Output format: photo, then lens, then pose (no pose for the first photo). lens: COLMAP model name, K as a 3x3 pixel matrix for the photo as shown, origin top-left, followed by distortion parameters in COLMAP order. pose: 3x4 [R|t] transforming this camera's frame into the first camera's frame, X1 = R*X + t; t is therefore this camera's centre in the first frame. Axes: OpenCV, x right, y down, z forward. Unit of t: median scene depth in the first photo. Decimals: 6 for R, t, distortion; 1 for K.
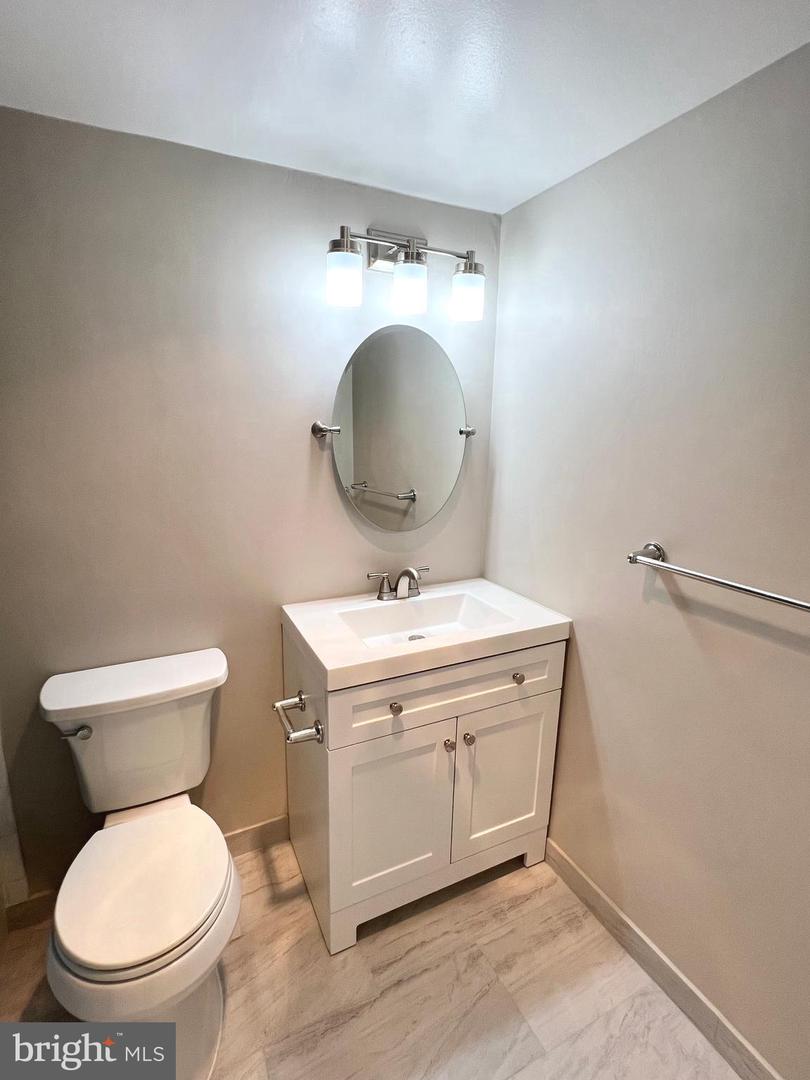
lens RADIAL K [[519.5, 0, 403.8], [0, 519.5, 540.2], [0, 0, 1]] dist [0.000495, -0.000192]
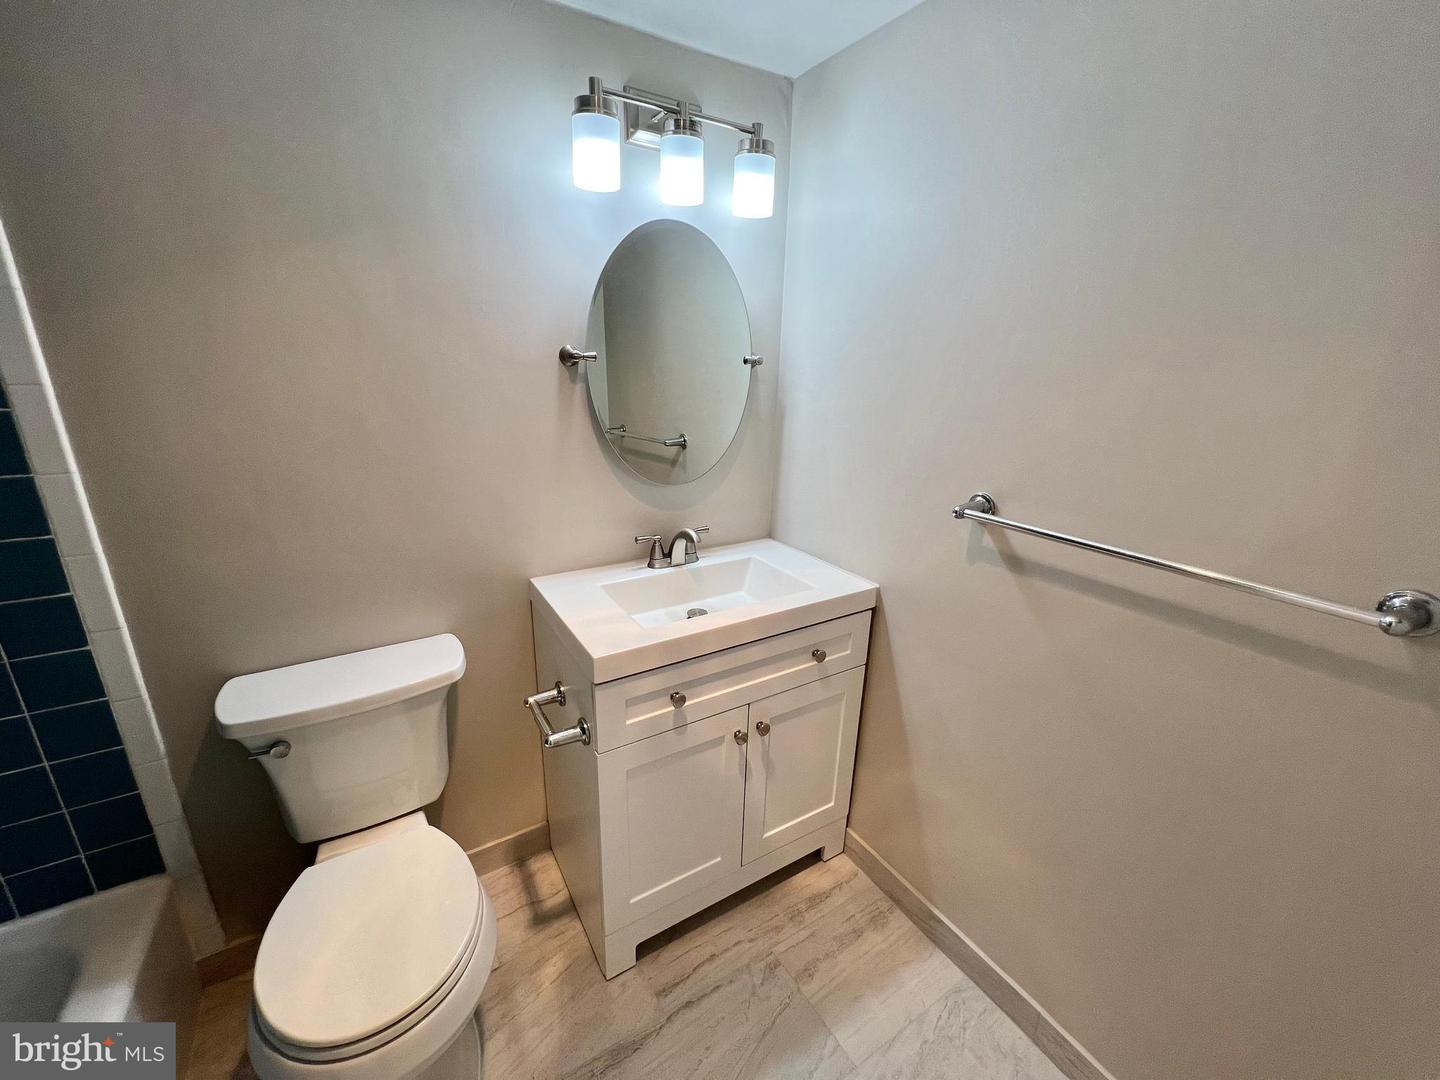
lens RADIAL K [[577.4, 0, 713.7], [0, 577.4, 543.5], [0, 0, 1]] dist [0.000263, 0.000129]
pose [[0.995863, -0.024126, 0.087603, -0.029979], [0.016635, 0.996220, 0.085254, -0.000782], [-0.089329, -0.083444, 0.992501, 0.093422]]
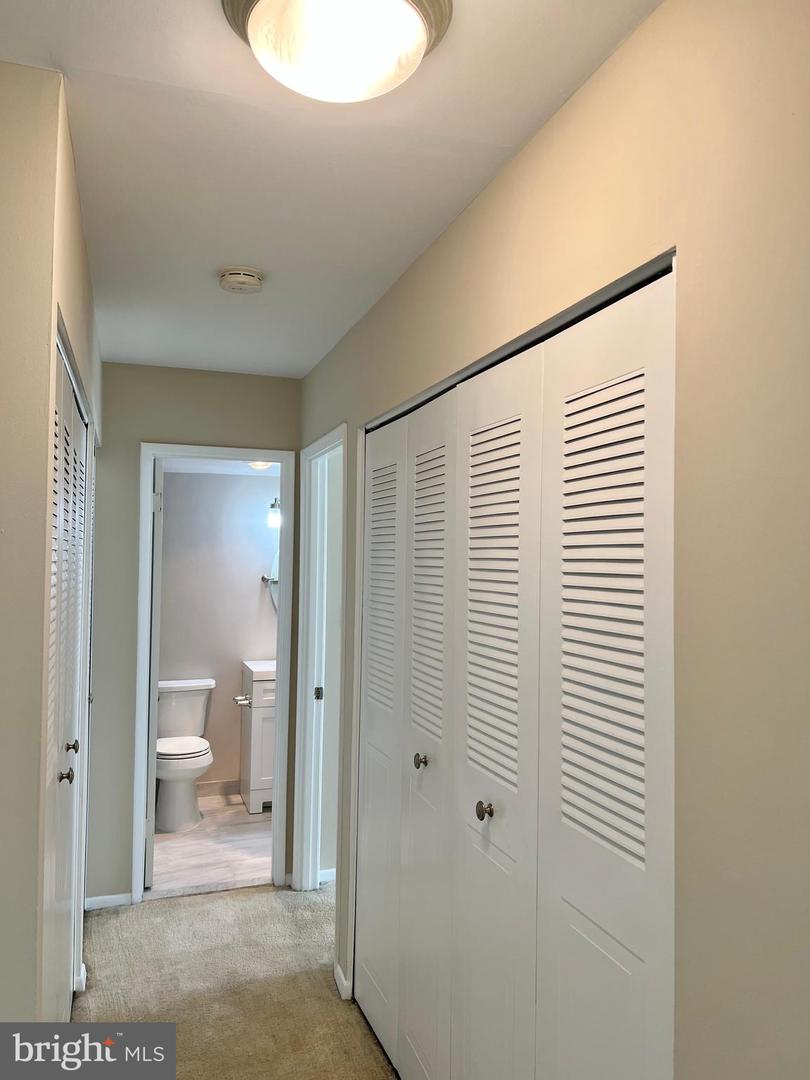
lens RADIAL K [[817.0, 0, 425.5], [0, 817.0, 538.9], [0, 0, 1]] dist [0.002151, -0.009149]
pose [[0.994220, -0.005557, -0.107218, 0.946359], [-0.021367, 0.968439, -0.248331, 0.501610], [0.105214, 0.249187, 0.962723, -2.462748]]
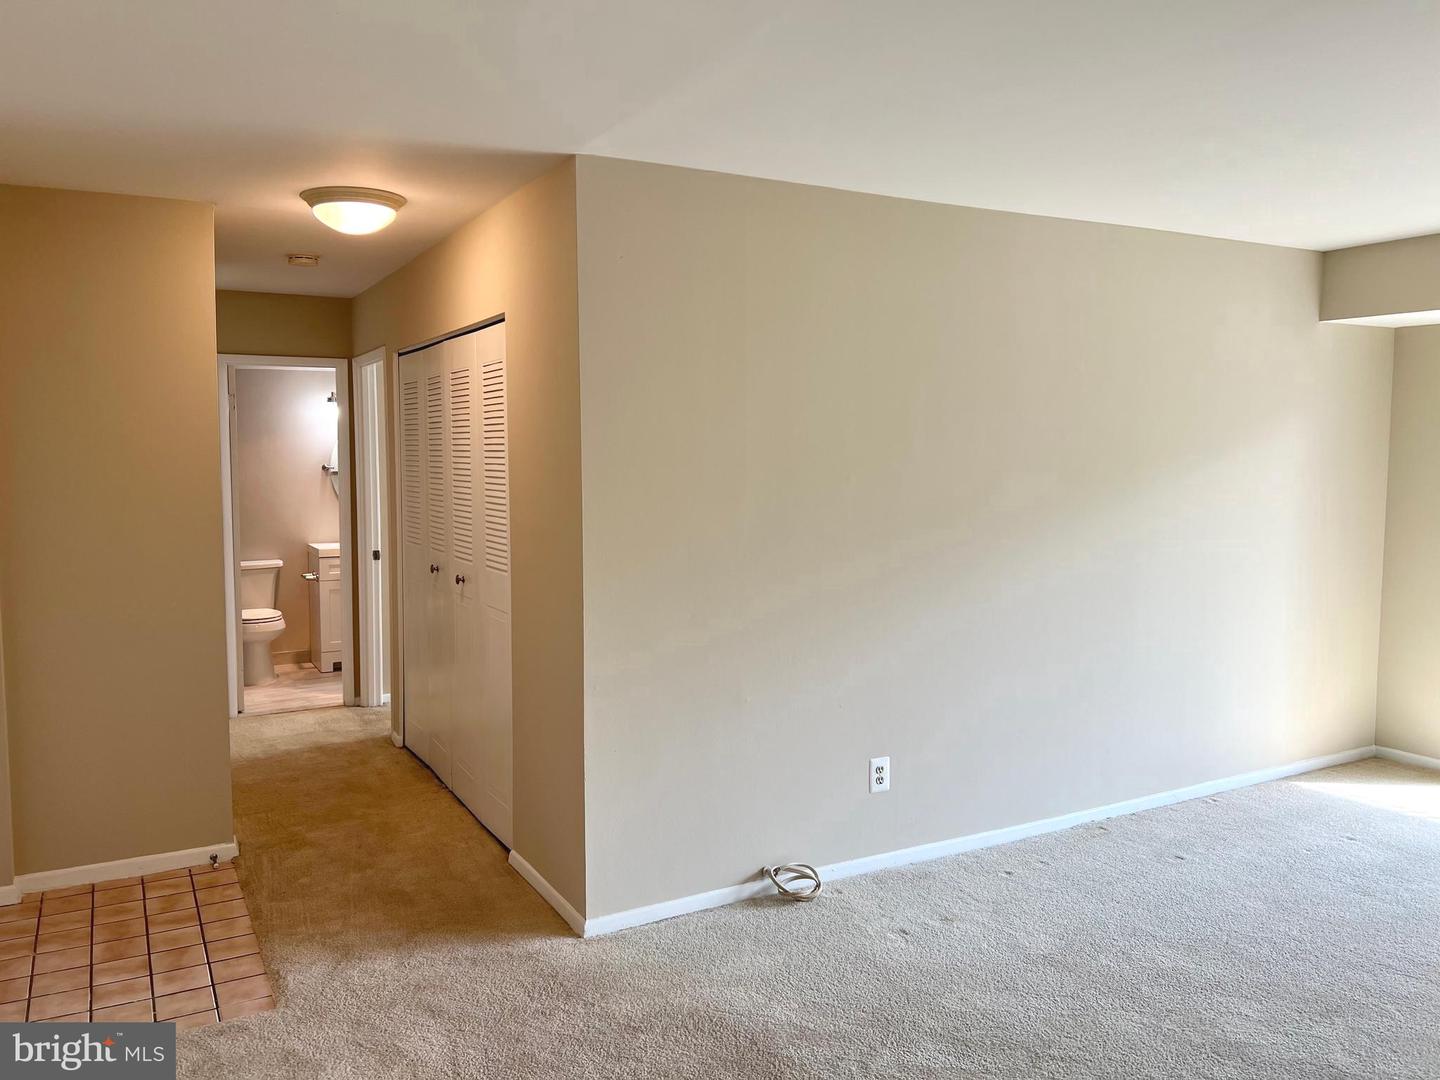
lens RADIAL K [[1089.4, 0, 720.0], [0, 1089.4, 540.0], [0, 0, 1]] dist [0.002151, -0.009149]
pose [[0.998584, -0.018707, 0.049797, 1.483489], [0.025657, 0.989416, -0.142820, 0.937105], [-0.046598, 0.143896, 0.988495, -4.246921]]
